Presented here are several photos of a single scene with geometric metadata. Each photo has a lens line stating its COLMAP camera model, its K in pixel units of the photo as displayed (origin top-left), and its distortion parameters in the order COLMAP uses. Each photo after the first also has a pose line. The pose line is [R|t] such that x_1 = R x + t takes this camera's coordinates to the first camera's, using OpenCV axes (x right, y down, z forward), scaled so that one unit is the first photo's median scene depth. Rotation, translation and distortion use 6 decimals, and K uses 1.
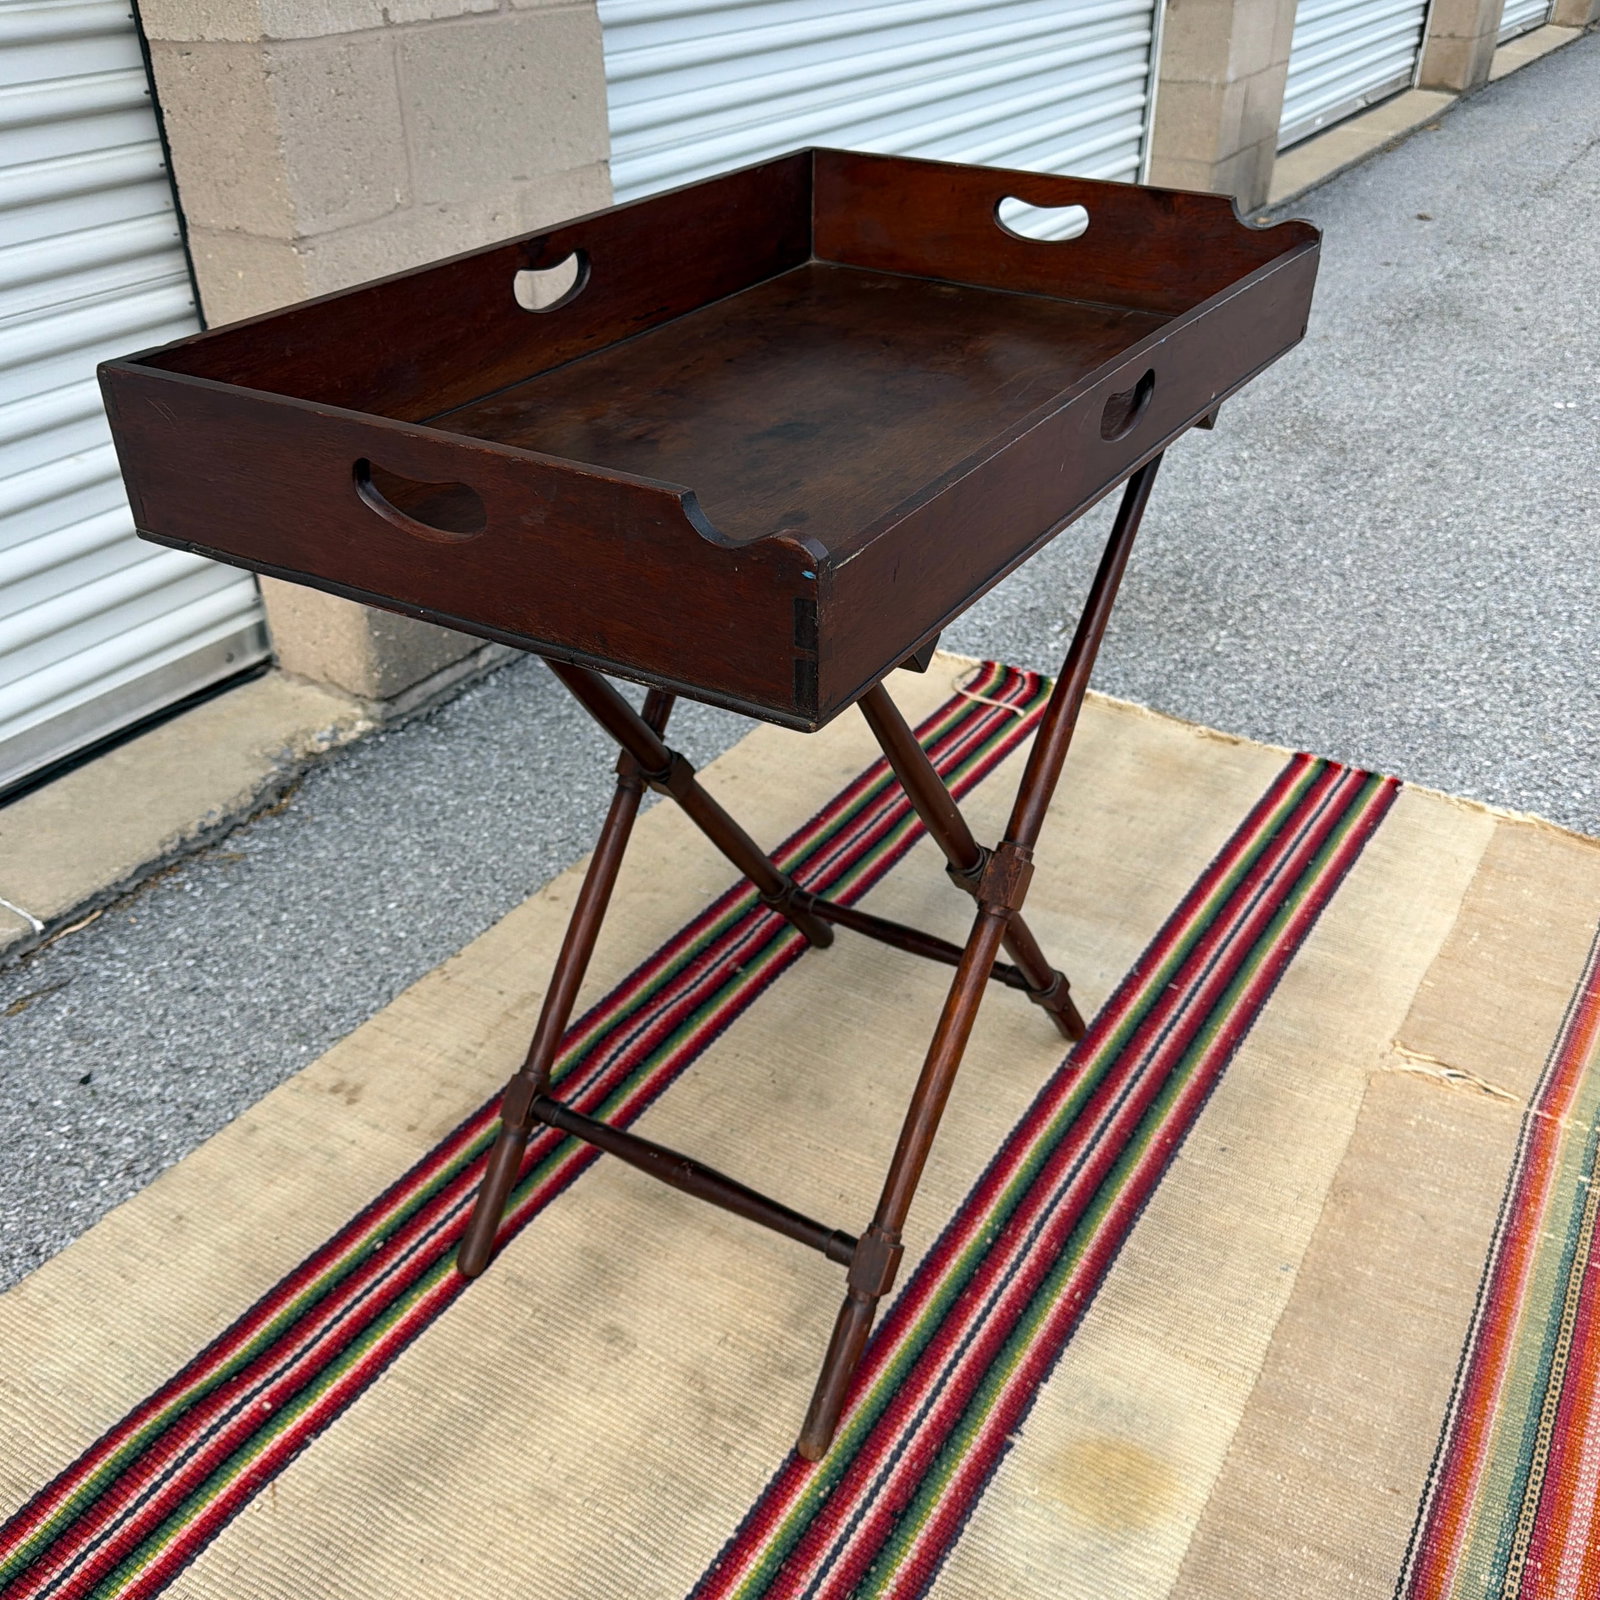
lens RADIAL K [[1562.3, 0, 810.0], [0, 1562.3, 856.1], [0, 0, 1]] dist [0.204243, -0.496879]
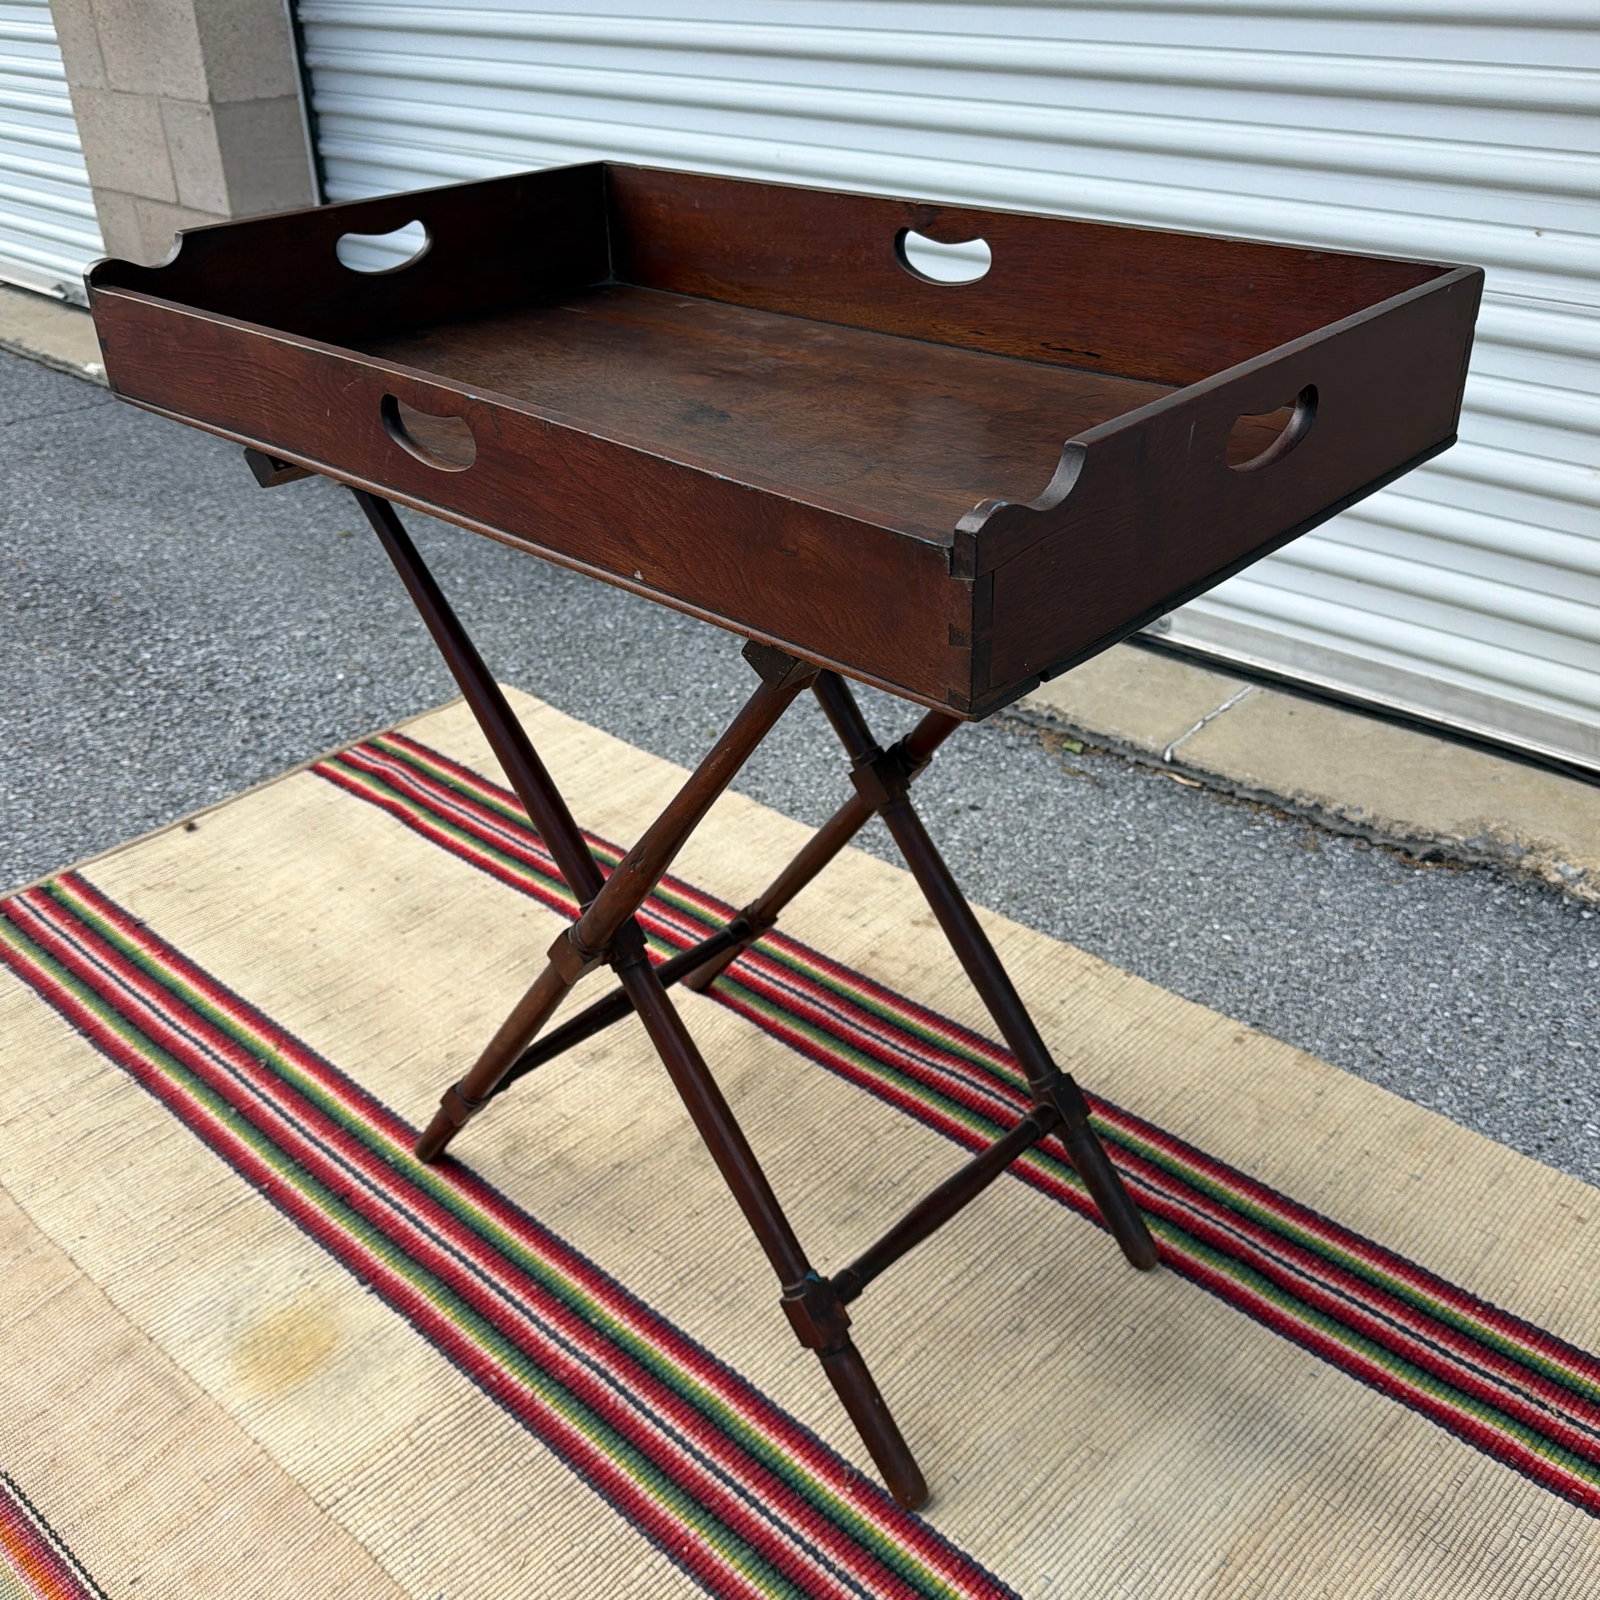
lens RADIAL K [[1566.1, 0, 791.0], [0, 1566.1, 852.8], [0, 0, 1]] dist [0.204918, -0.486018]
pose [[-0.212908, 0.520814, -0.826694, 0.702893], [-0.511987, 0.661165, 0.548390, -0.498115], [0.832190, 0.540013, 0.125882, 0.815530]]
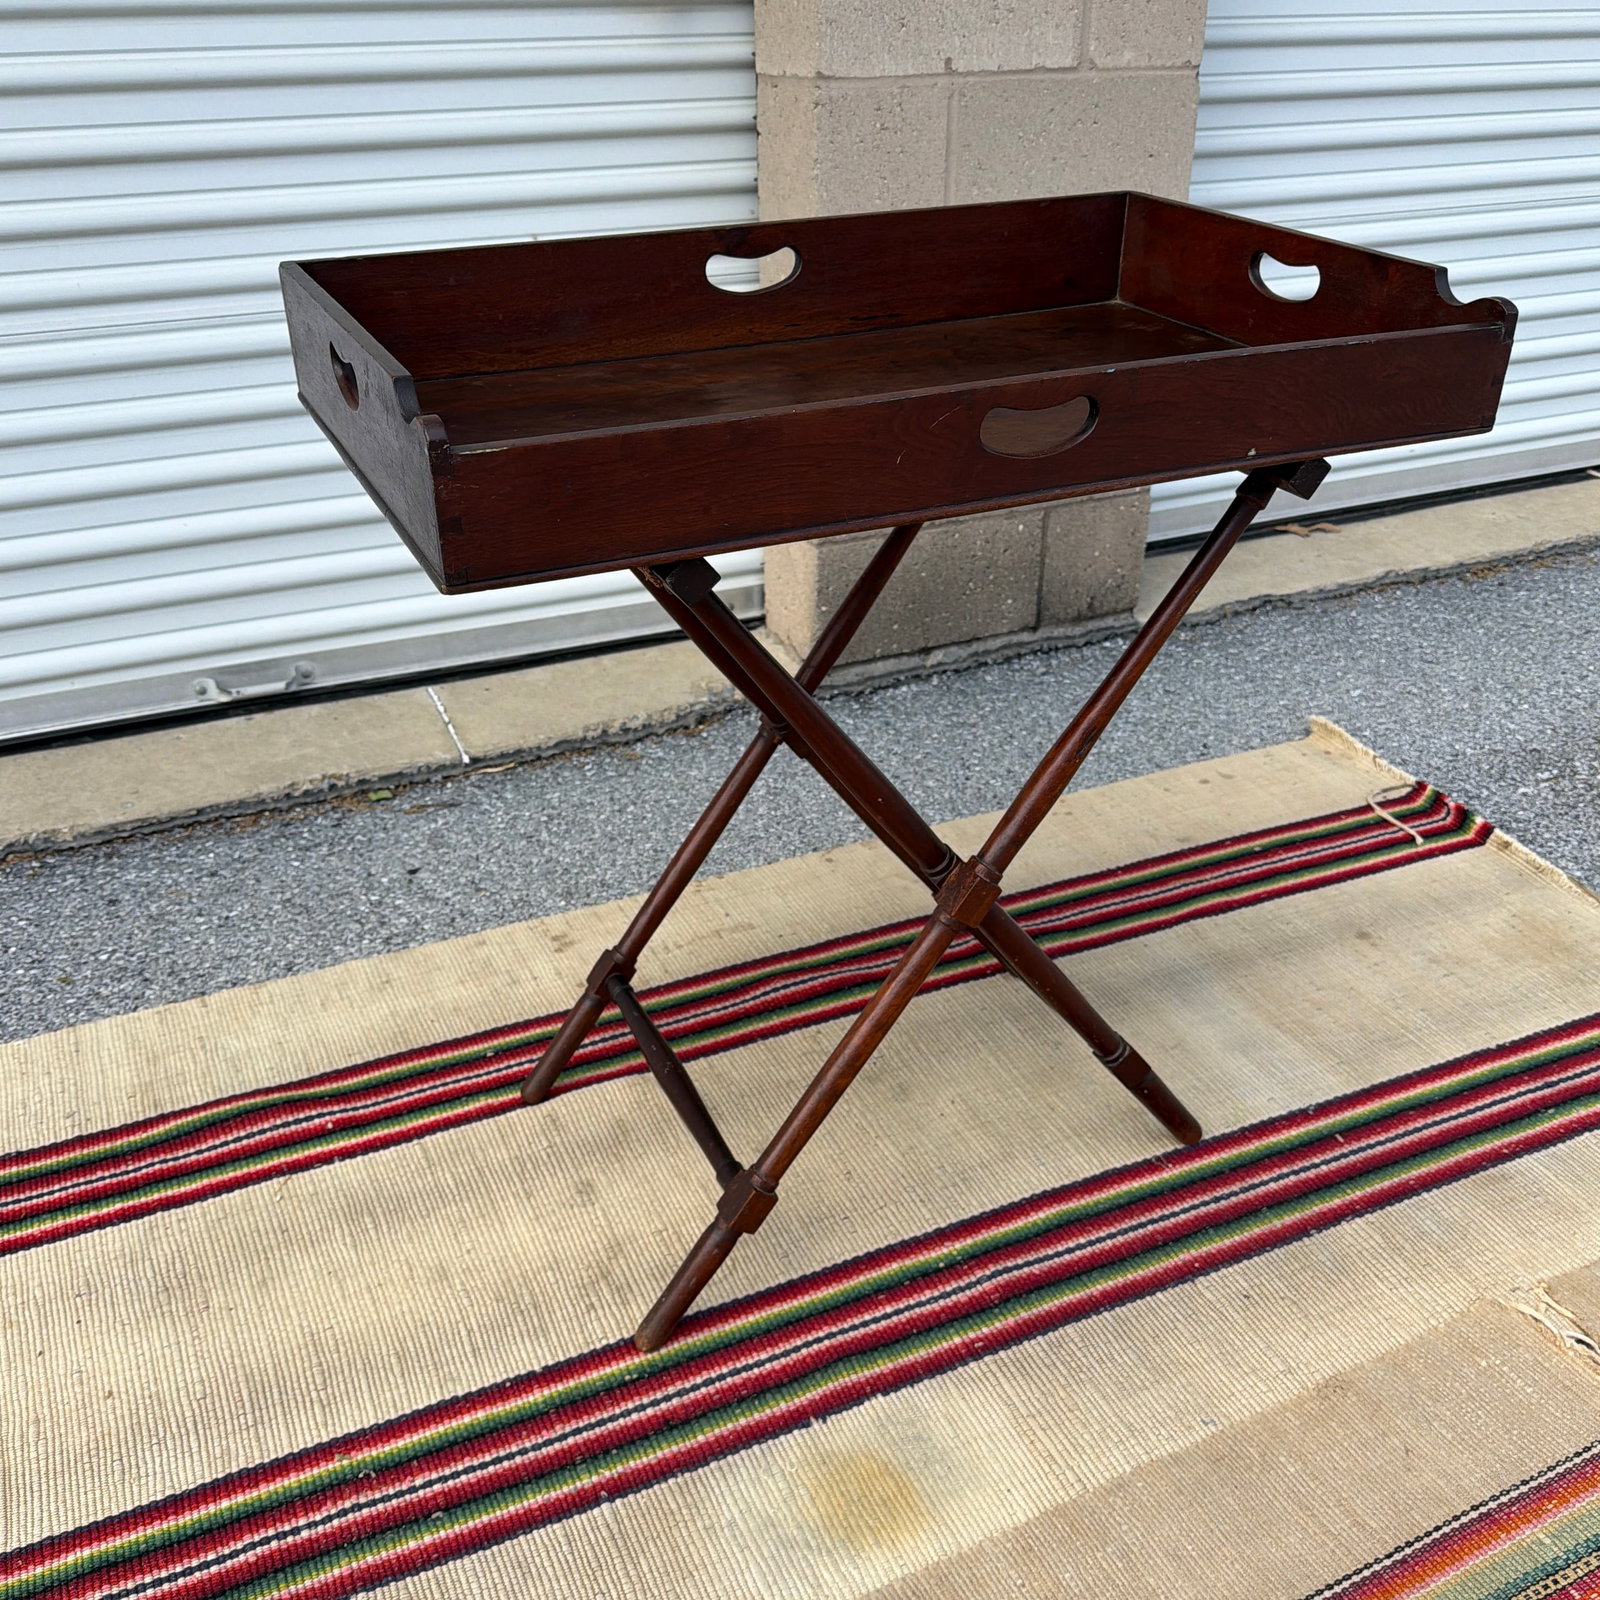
lens RADIAL K [[1562.0, 0, 799.2], [0, 1562.0, 848.6], [0, 0, 1]] dist [0.208363, -0.506142]
pose [[0.828154, 0.281091, -0.484921, 0.439318], [-0.306358, 0.951494, 0.028346, -0.006229], [0.469367, 0.125085, 0.874099, 0.055737]]
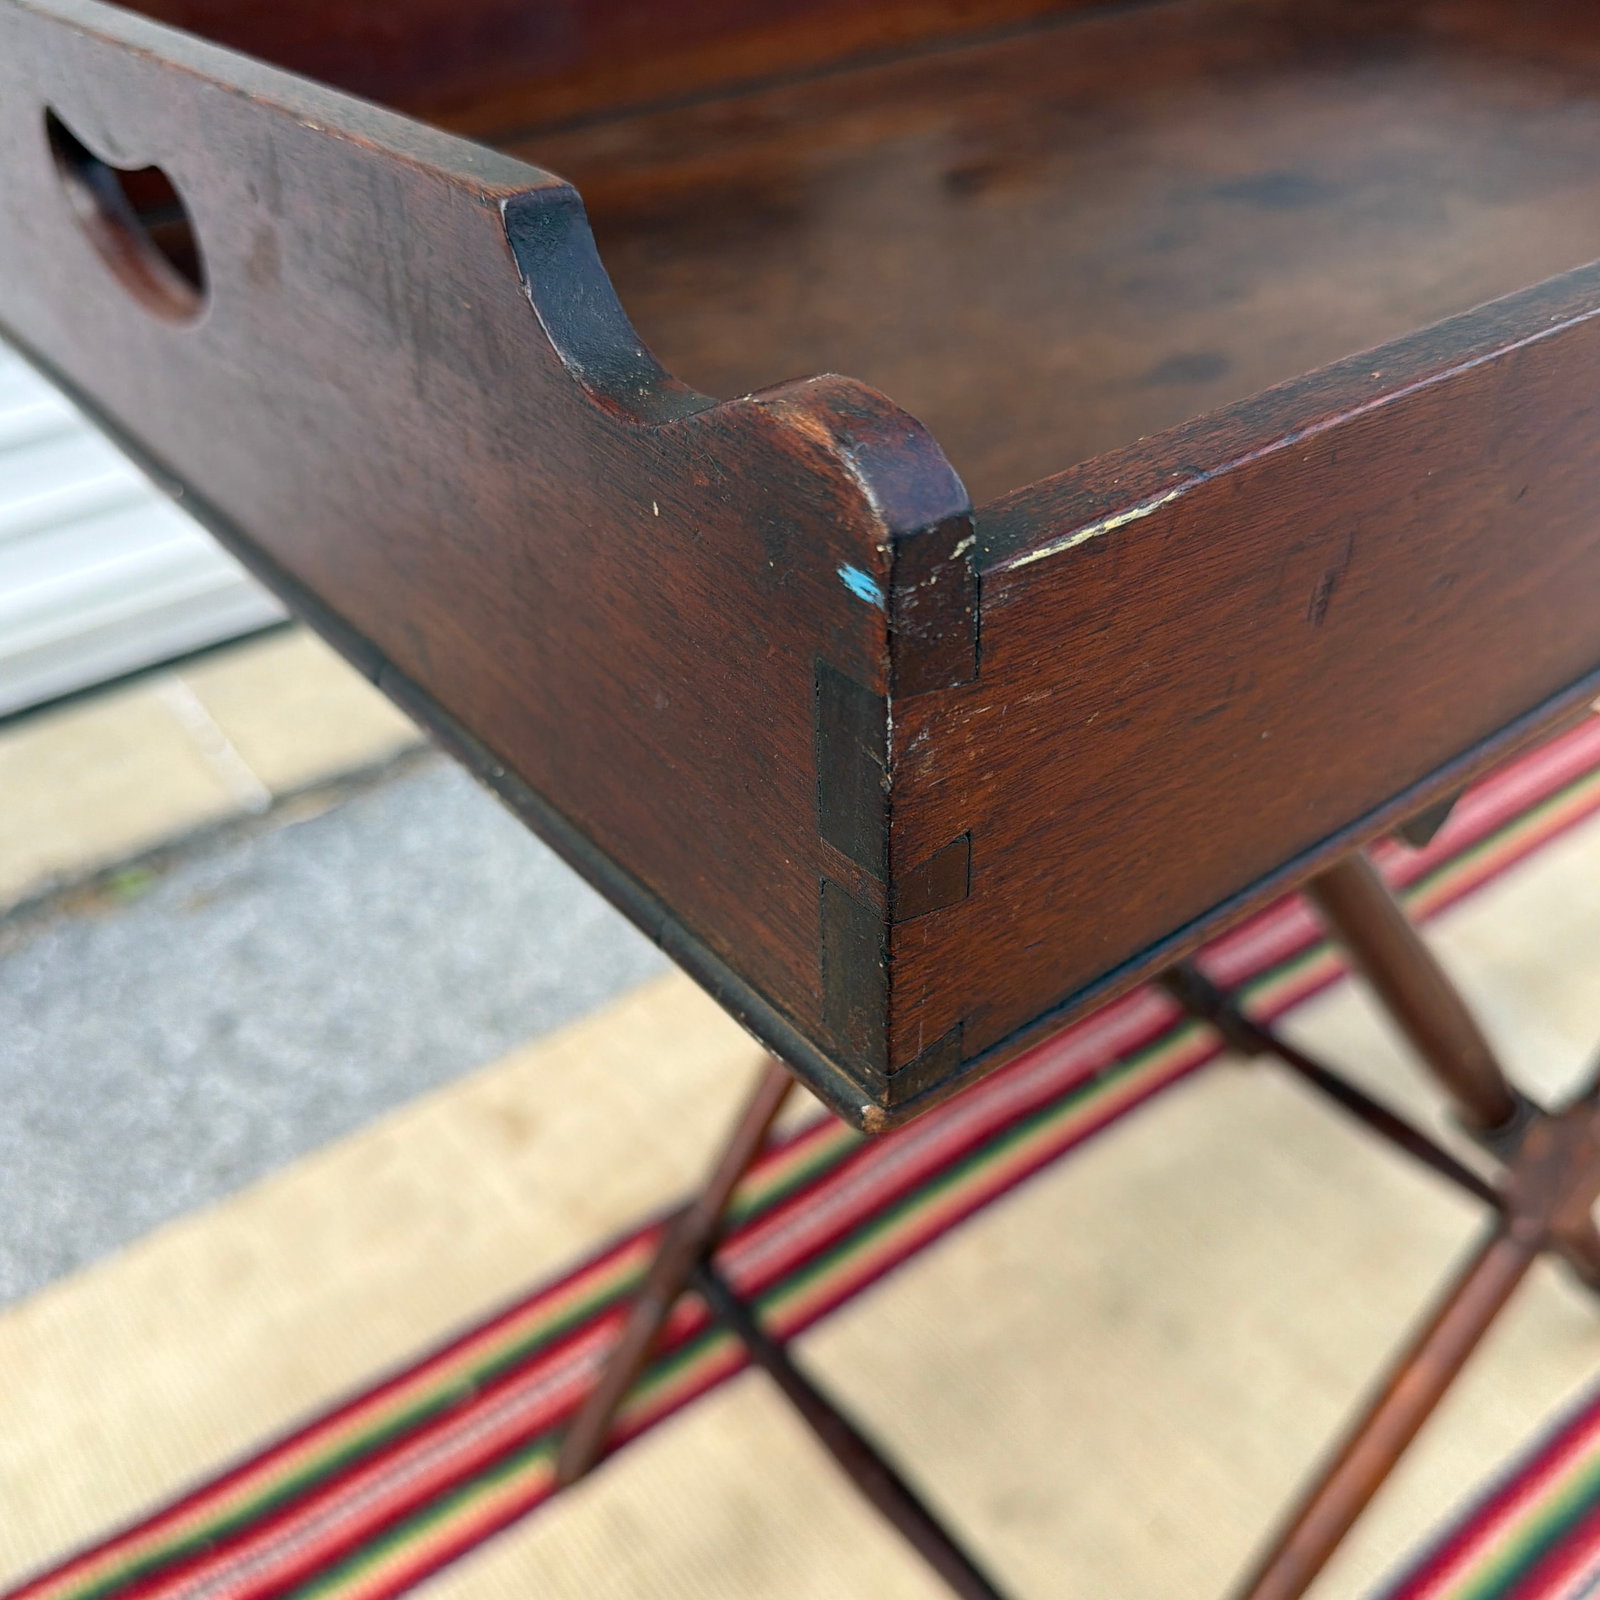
lens RADIAL K [[1598.1, 0, 783.9], [0, 1598.1, 807.5], [0, 0, 1]] dist [0.175954, -0.387946]
pose [[0.928836, 0.186566, -0.320088, 0.032822], [-0.169514, 0.982226, 0.080600, -0.080431], [0.329436, -0.020604, 0.943953, 0.382324]]
